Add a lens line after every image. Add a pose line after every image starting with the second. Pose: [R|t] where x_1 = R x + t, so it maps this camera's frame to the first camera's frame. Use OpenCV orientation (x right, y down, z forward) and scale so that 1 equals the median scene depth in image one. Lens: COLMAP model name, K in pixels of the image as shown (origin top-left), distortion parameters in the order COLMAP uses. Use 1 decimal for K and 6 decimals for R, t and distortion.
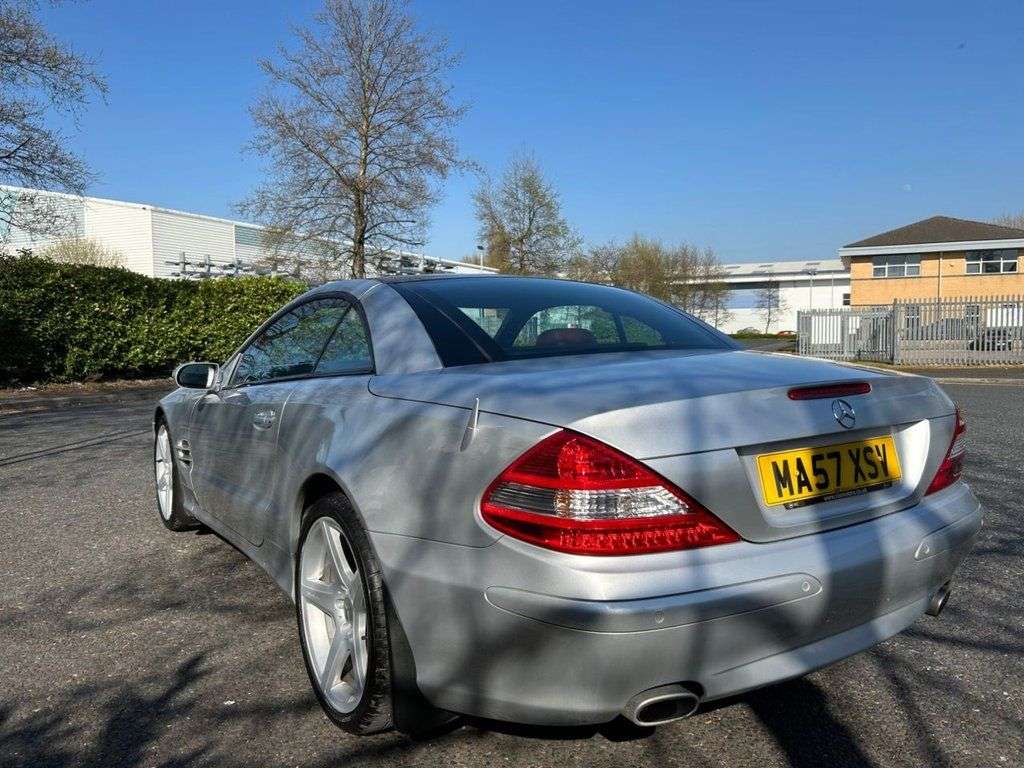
lens RADIAL K [[772.9, 0, 502.8], [0, 772.9, 376.9], [0, 0, 1]] dist [0.034856, -0.037178]
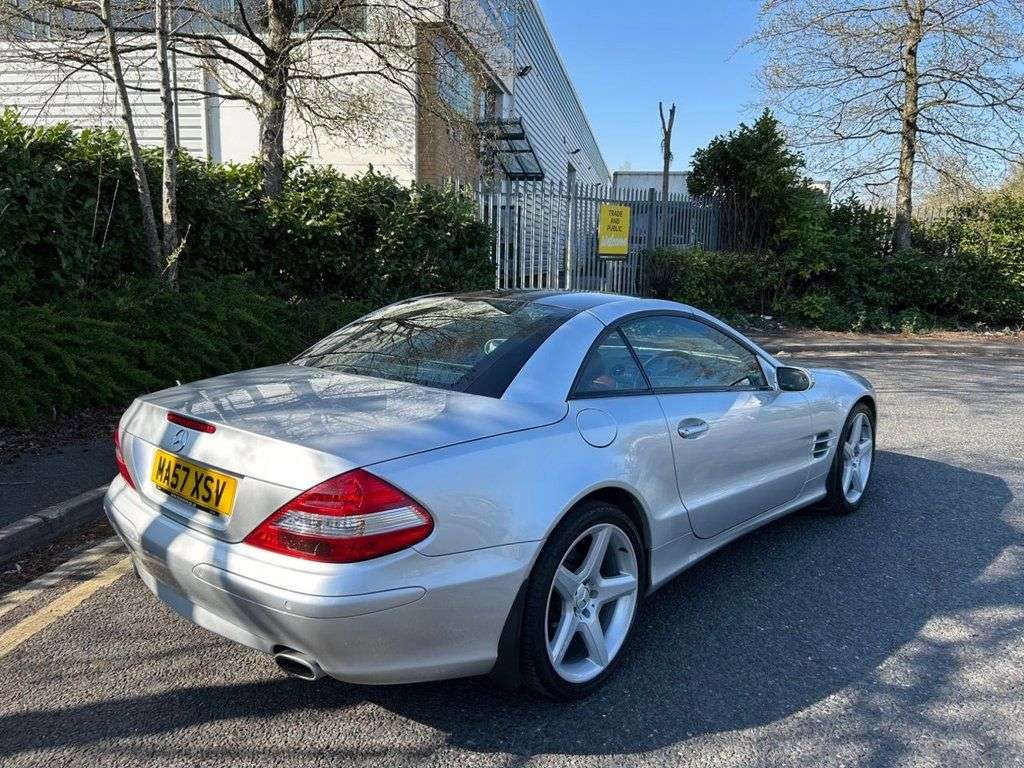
lens RADIAL K [[772.9, 0, 509.4], [0, 772.9, 388.8], [0, 0, 1]] dist [0.034856, -0.037178]
pose [[0.269023, 0.181315, -0.945913, 0.167494], [-0.079492, 0.982949, 0.165806, -0.028142], [0.959848, 0.030587, 0.278849, 0.105660]]
